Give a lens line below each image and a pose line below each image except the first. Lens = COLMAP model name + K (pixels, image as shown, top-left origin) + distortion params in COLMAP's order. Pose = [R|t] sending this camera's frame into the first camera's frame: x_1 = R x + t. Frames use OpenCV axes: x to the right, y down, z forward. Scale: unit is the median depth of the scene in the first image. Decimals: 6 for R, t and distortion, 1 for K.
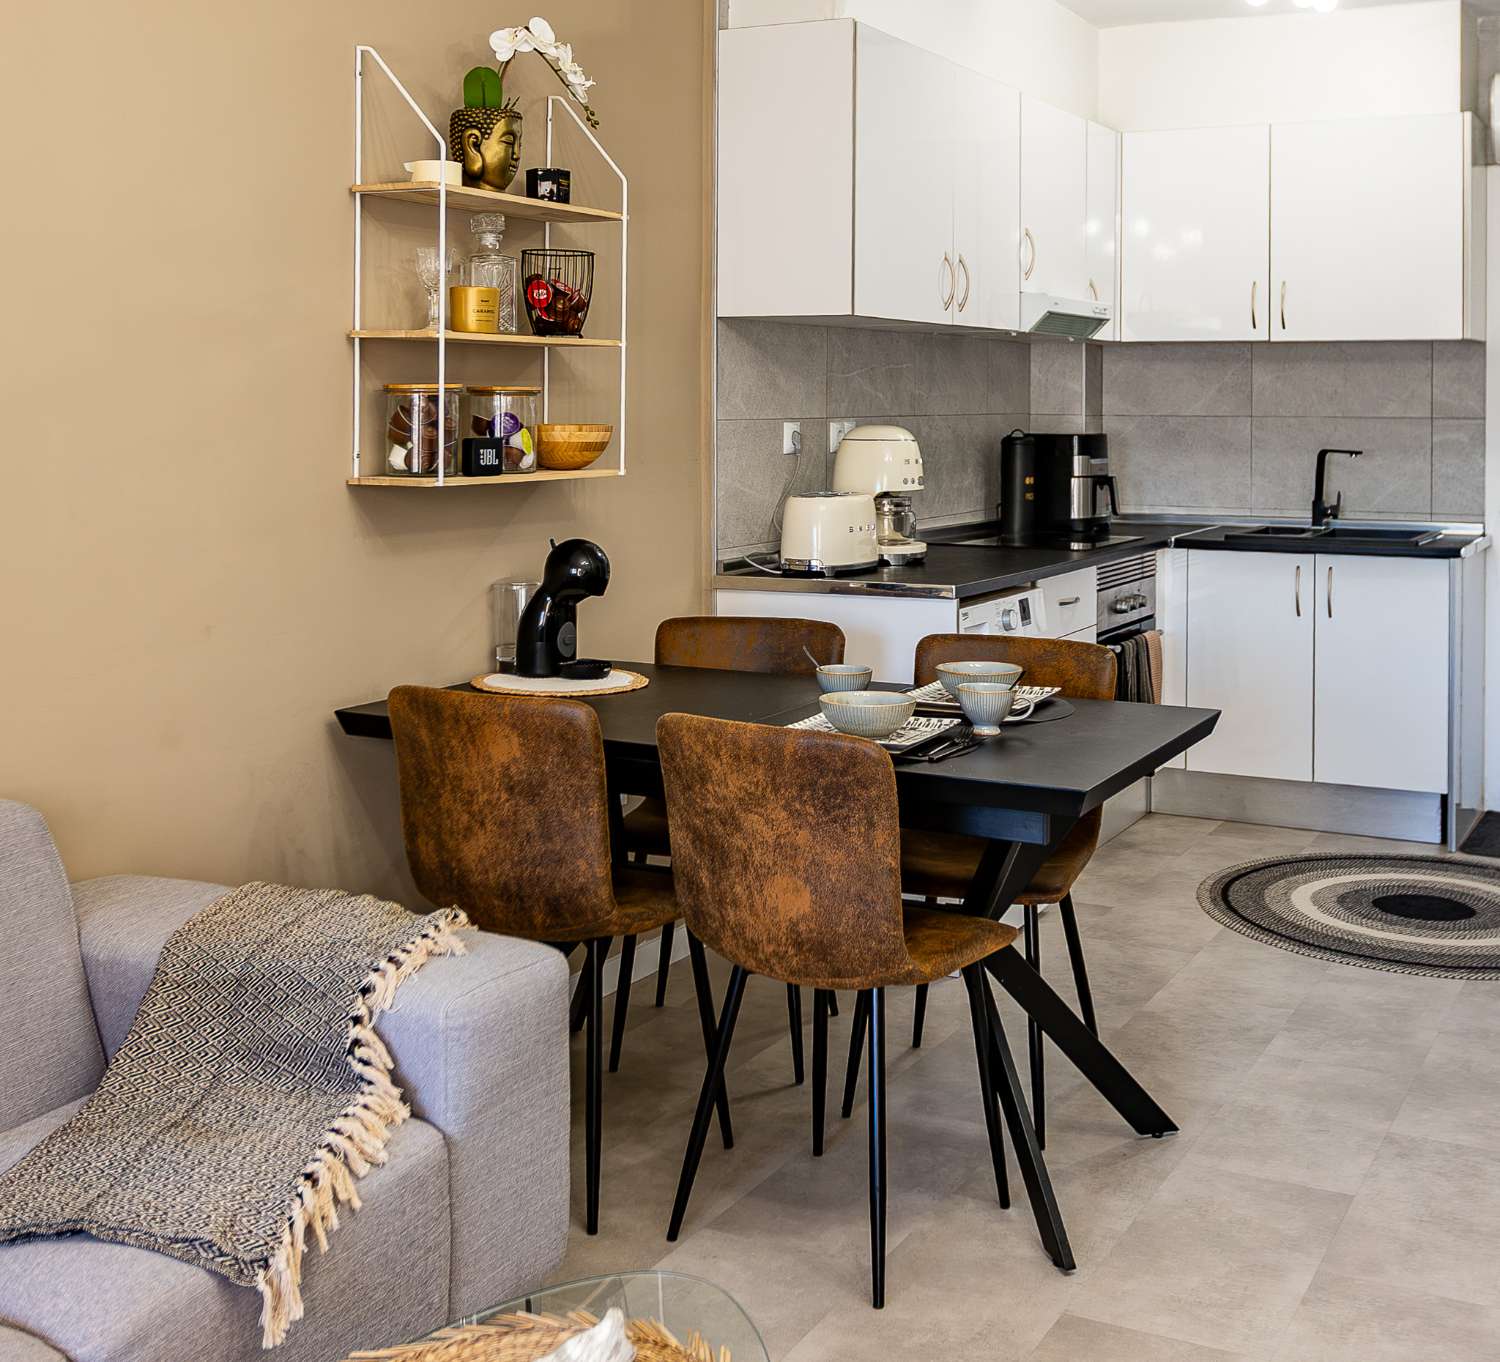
lens RADIAL K [[1632.4, 0, 750.0], [0, 1632.4, 542.6], [0, 0, 1]] dist [0.014862, -0.016322]
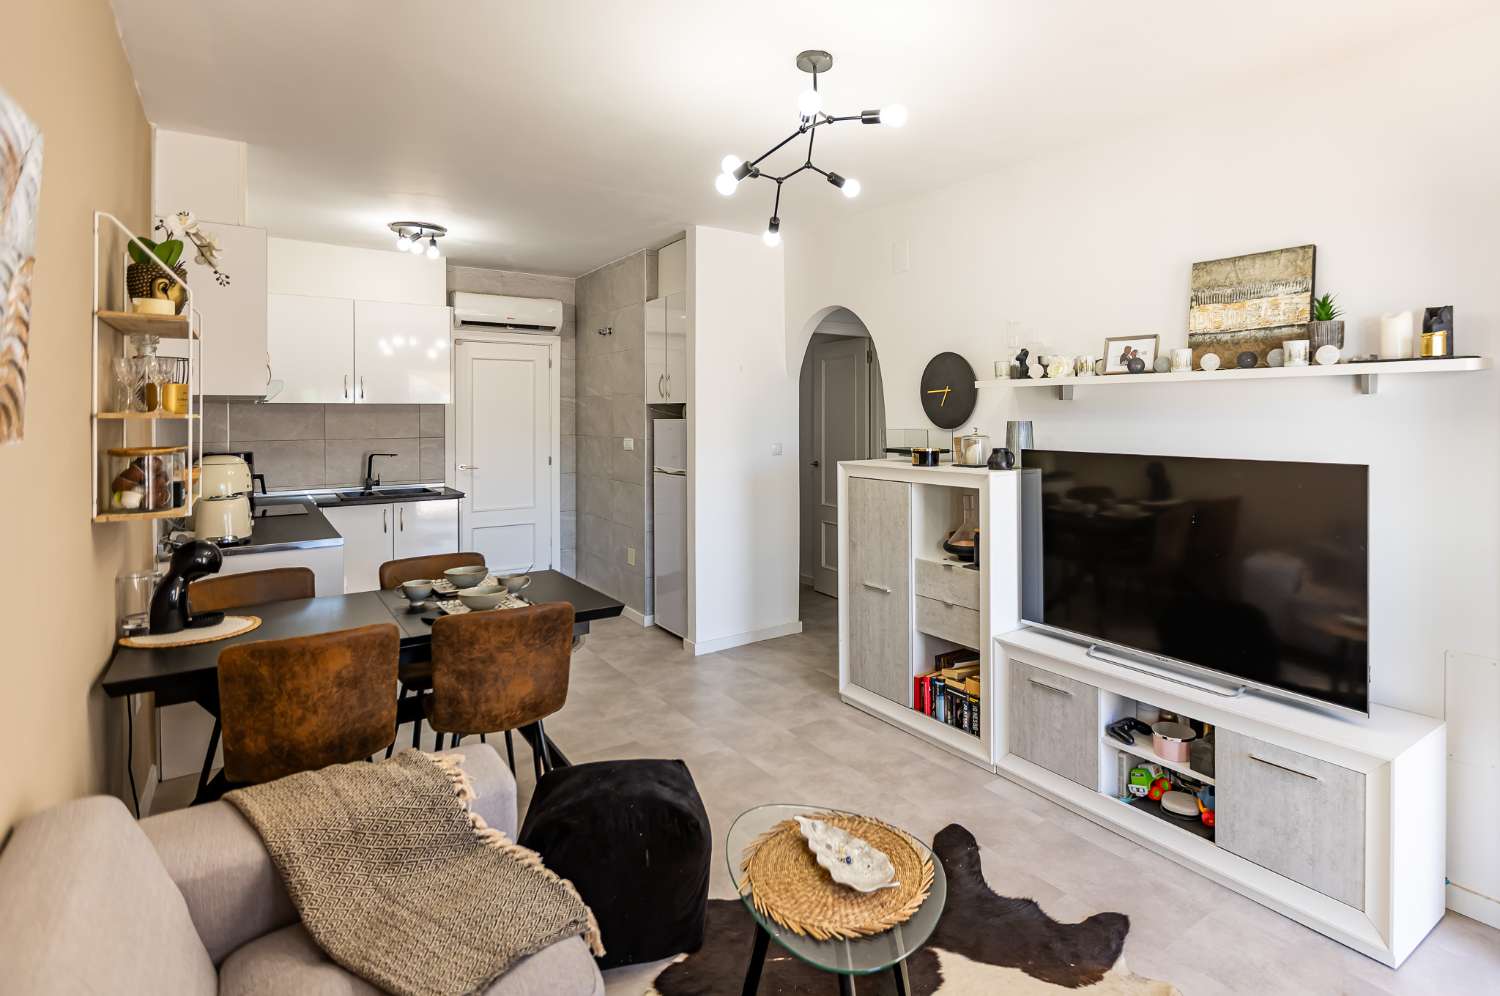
lens RADIAL K [[722.1, 0, 750.0], [0, 722.1, 498.0], [0, 0, 1]] dist [0.000420, -0.000120]
pose [[0.544533, -0.103852, 0.832285, -0.514156], [0.089273, 0.993844, 0.065603, -0.053408], [-0.833975, 0.038578, 0.550452, 0.215515]]
